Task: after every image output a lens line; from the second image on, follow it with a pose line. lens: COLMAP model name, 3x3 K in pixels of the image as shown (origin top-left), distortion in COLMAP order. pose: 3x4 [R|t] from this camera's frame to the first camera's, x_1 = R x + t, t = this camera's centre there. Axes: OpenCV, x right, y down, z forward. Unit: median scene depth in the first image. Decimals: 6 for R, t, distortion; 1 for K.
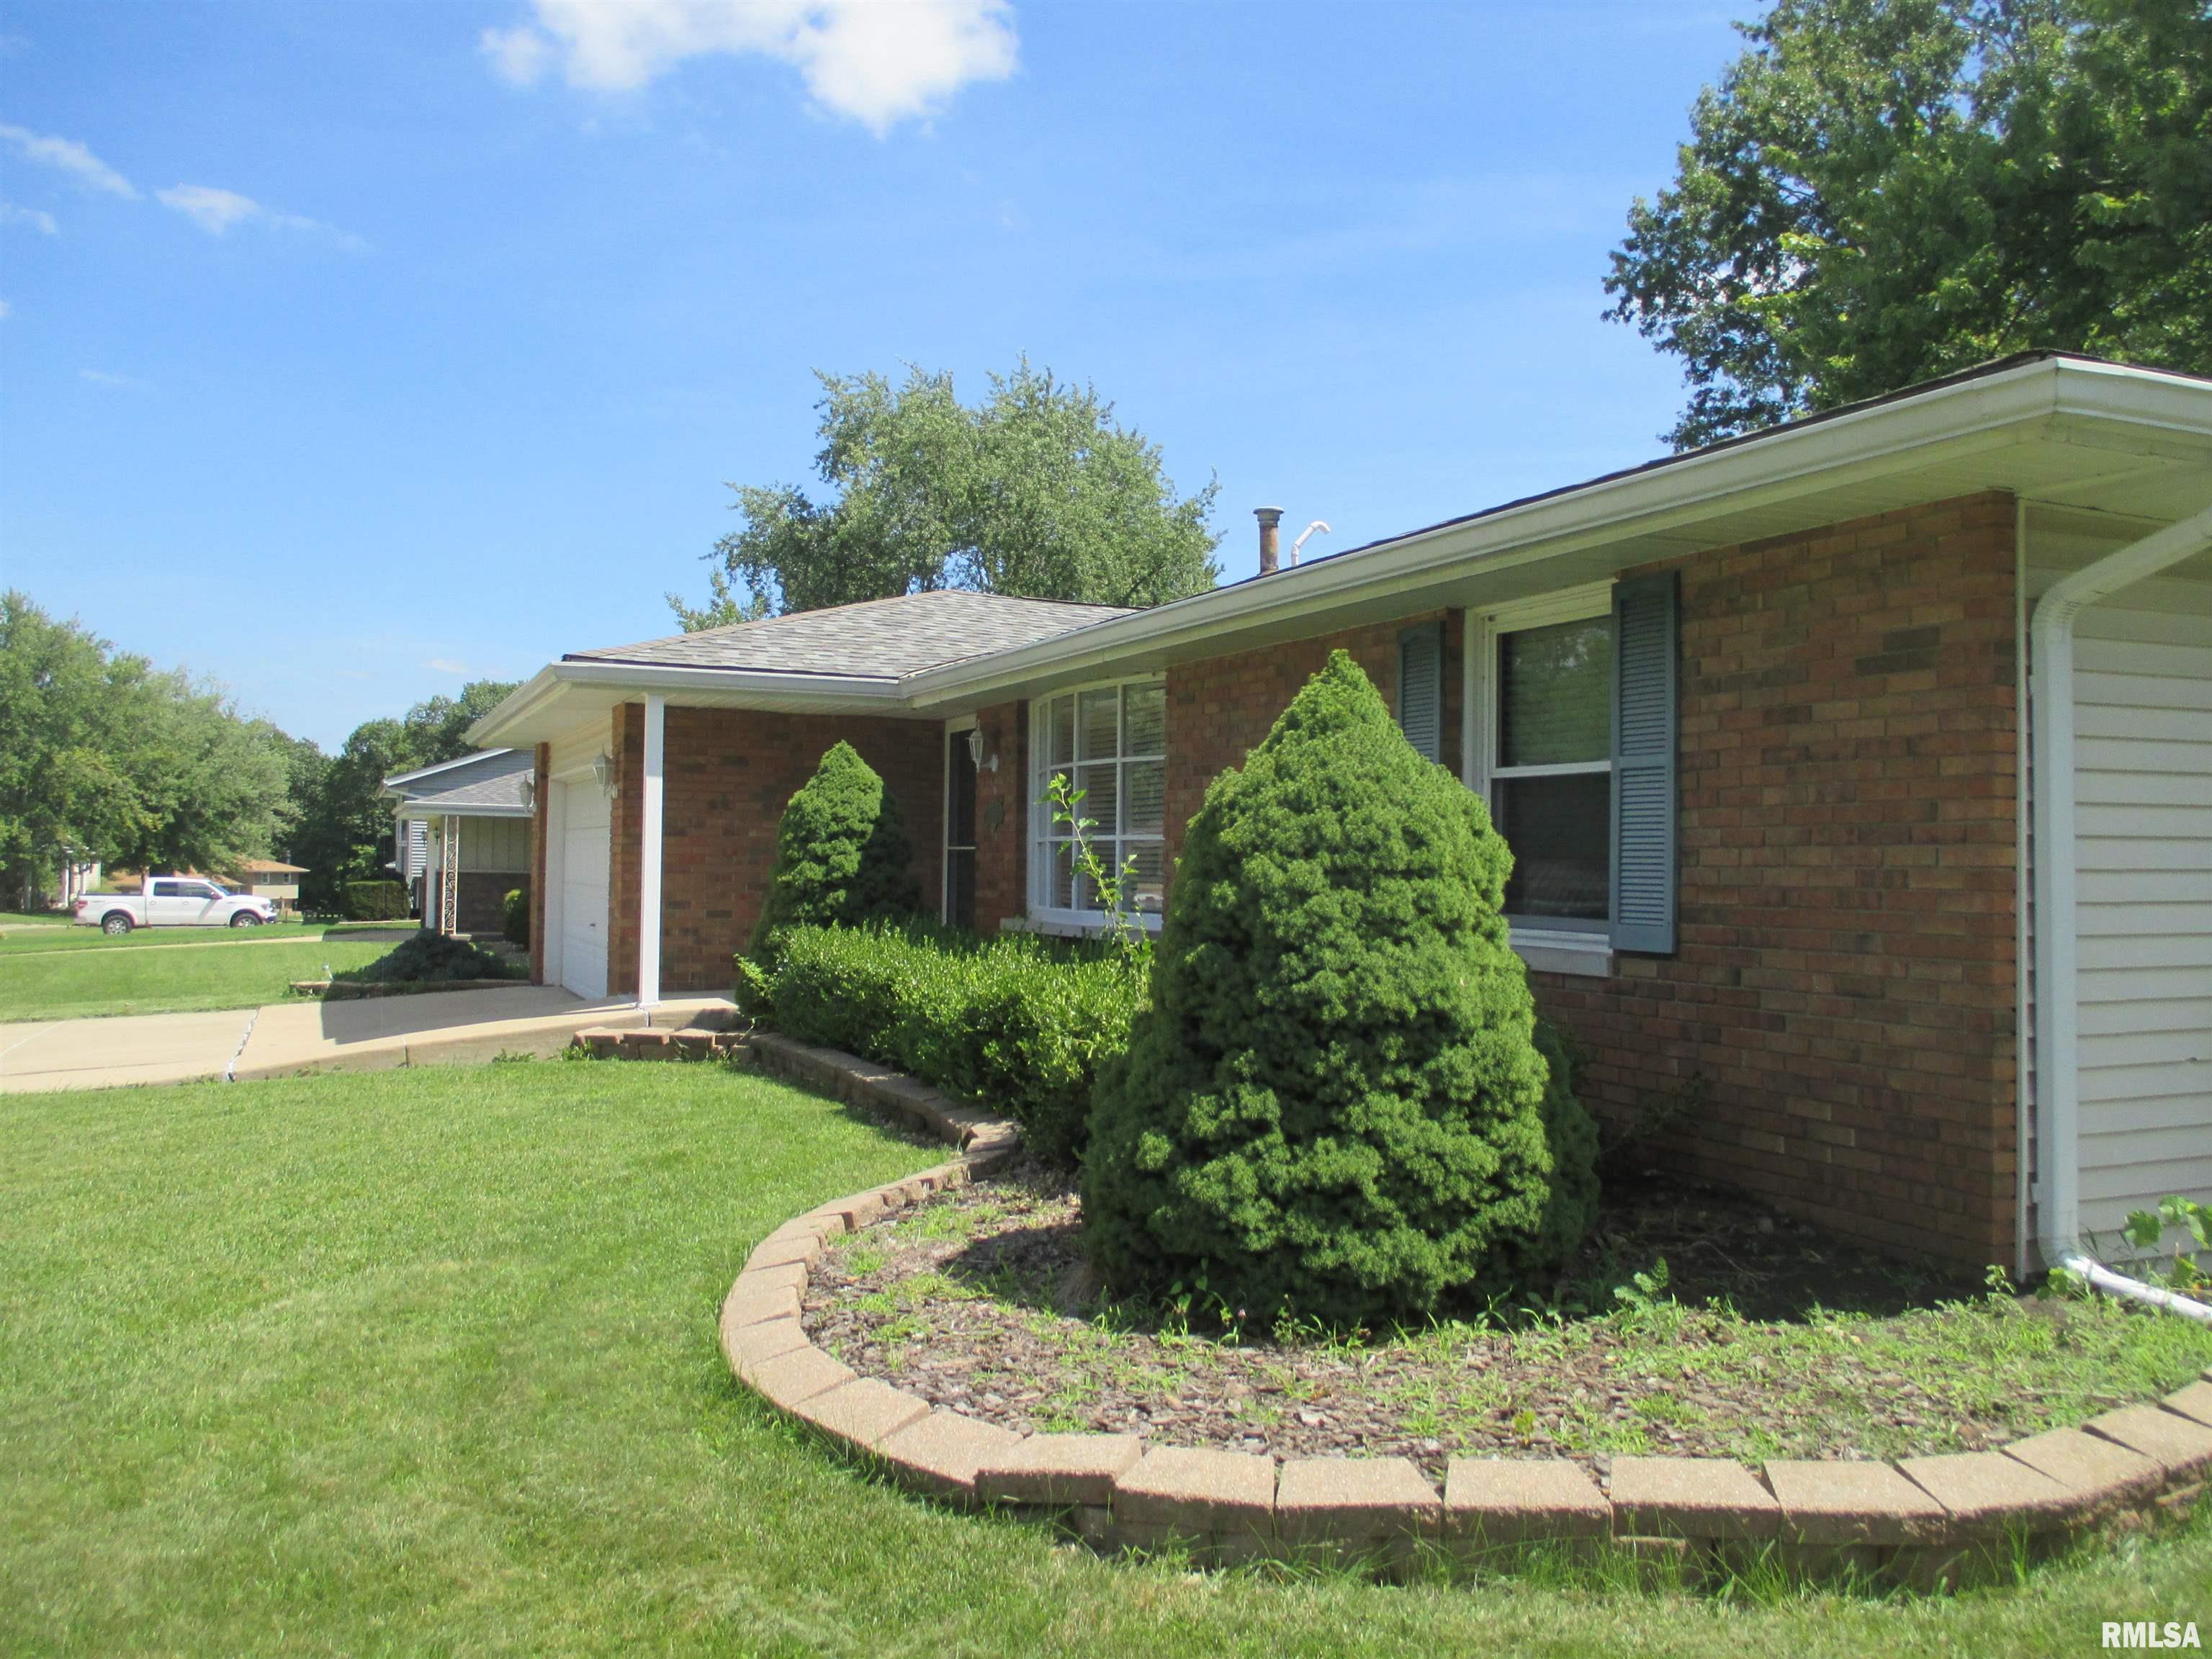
lens RADIAL K [[1806.6, 0, 1106.0], [0, 1806.6, 829.5], [0, 0, 1]] dist [-0.031663, 0.007548]
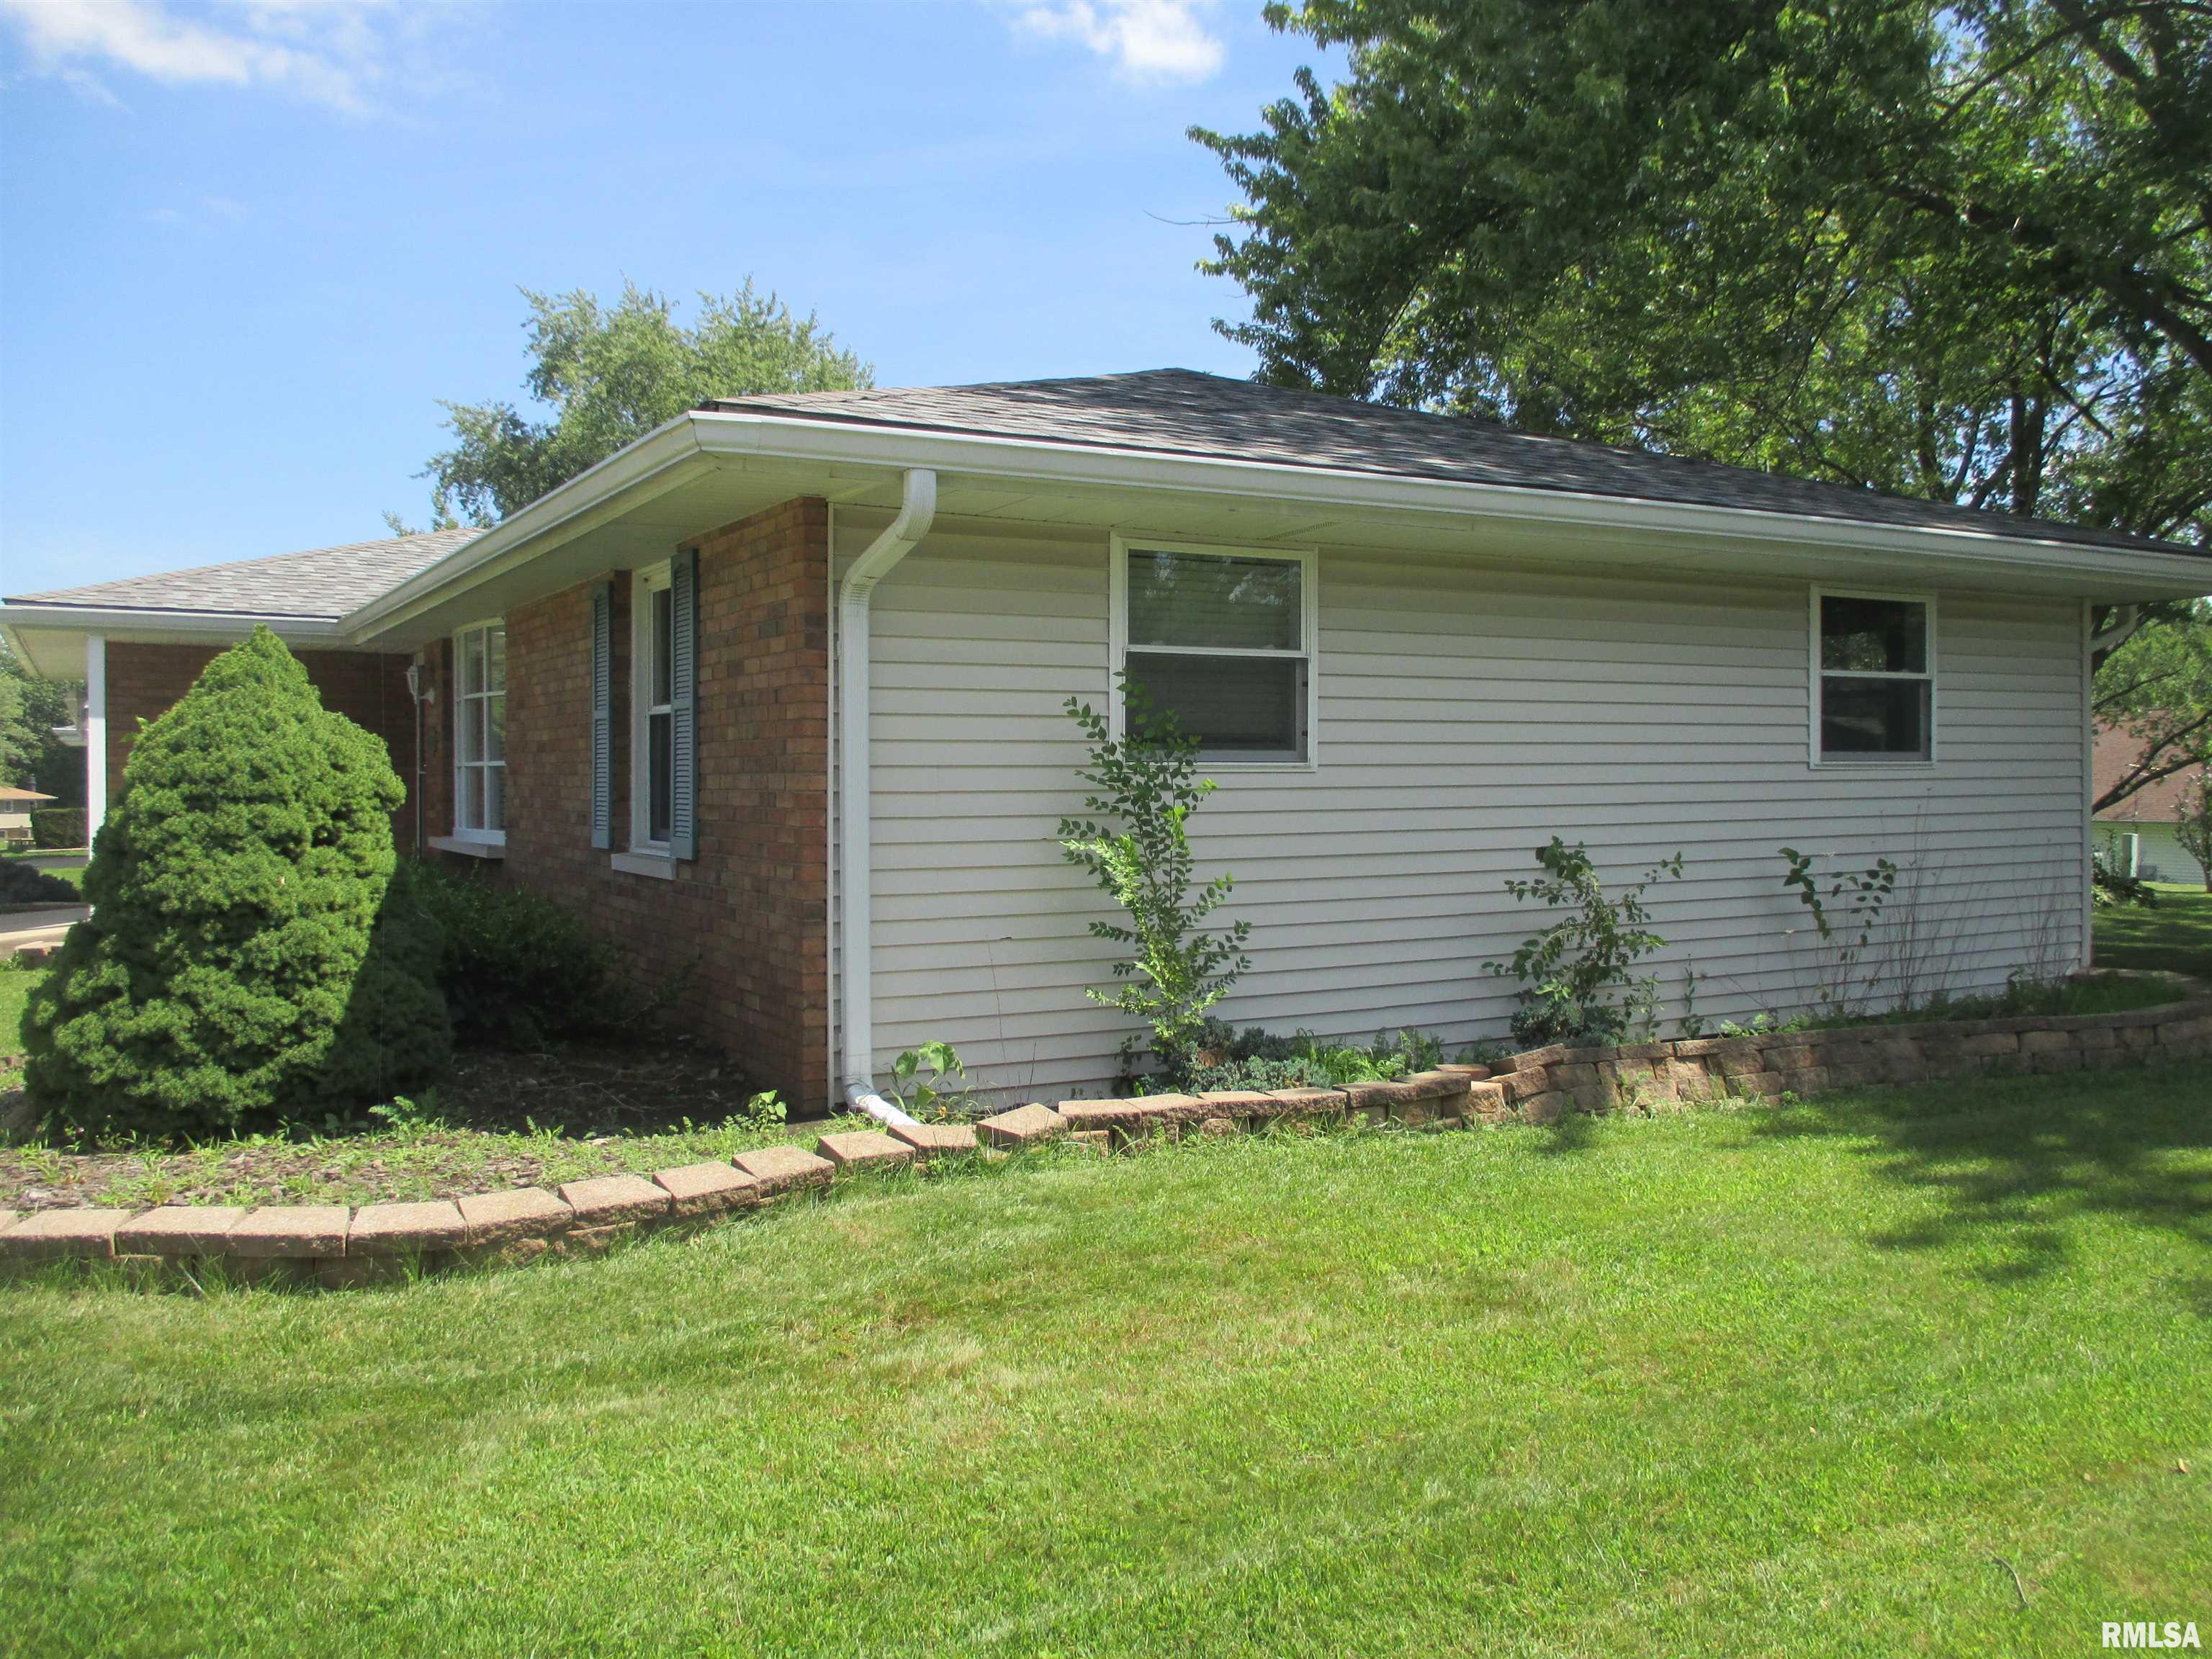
lens RADIAL K [[1824.1, 0, 1106.0], [0, 1824.1, 829.5], [0, 0, 1]] dist [-0.027008, -0.008295]
pose [[0.996129, -0.009643, 0.087372, 0.692819], [0.005589, 0.998901, 0.046526, -0.011856], [-0.087724, -0.045858, 0.995089, -0.374396]]
